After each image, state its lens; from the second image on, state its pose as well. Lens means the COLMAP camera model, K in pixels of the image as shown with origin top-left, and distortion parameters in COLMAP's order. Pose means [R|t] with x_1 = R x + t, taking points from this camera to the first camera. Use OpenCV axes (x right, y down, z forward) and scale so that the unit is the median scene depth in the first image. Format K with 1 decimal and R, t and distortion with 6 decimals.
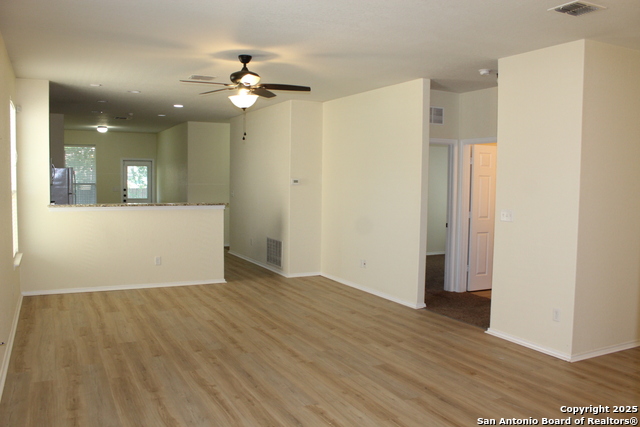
lens RADIAL K [[540.4, 0, 316.4], [0, 540.4, 216.2], [0, 0, 1]] dist [-0.165787, 0.139216]
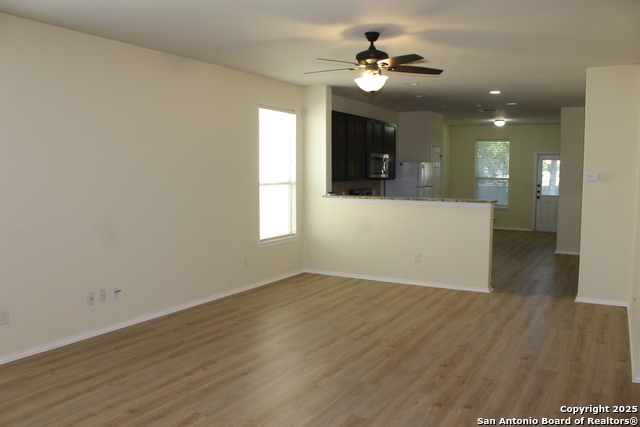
lens RADIAL K [[540.4, 0, 316.4], [0, 540.4, 216.2], [0, 0, 1]] dist [-0.165787, 0.139216]
pose [[0.540149, 0.058088, -0.839562, 0.610551], [-0.052745, 0.997990, 0.035116, -0.022564], [0.839915, 0.025315, 0.542127, 0.475492]]
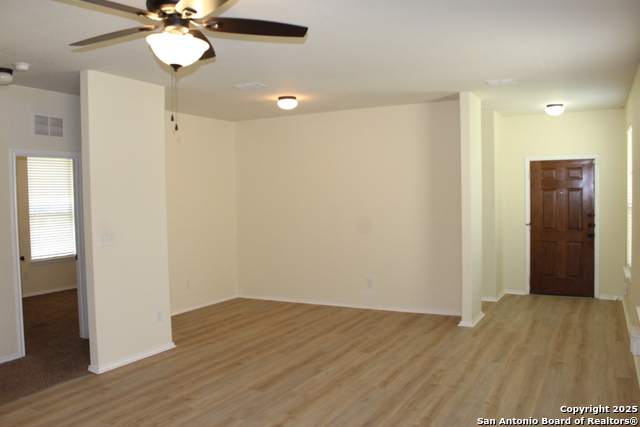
lens RADIAL K [[540.4, 0, 316.4], [0, 540.4, 216.2], [0, 0, 1]] dist [-0.165787, 0.139216]
pose [[-0.565708, -0.036092, 0.823816, -0.651316], [0.068793, 0.993493, 0.090766, -0.106228], [-0.821731, 0.108020, -0.559544, 1.256298]]
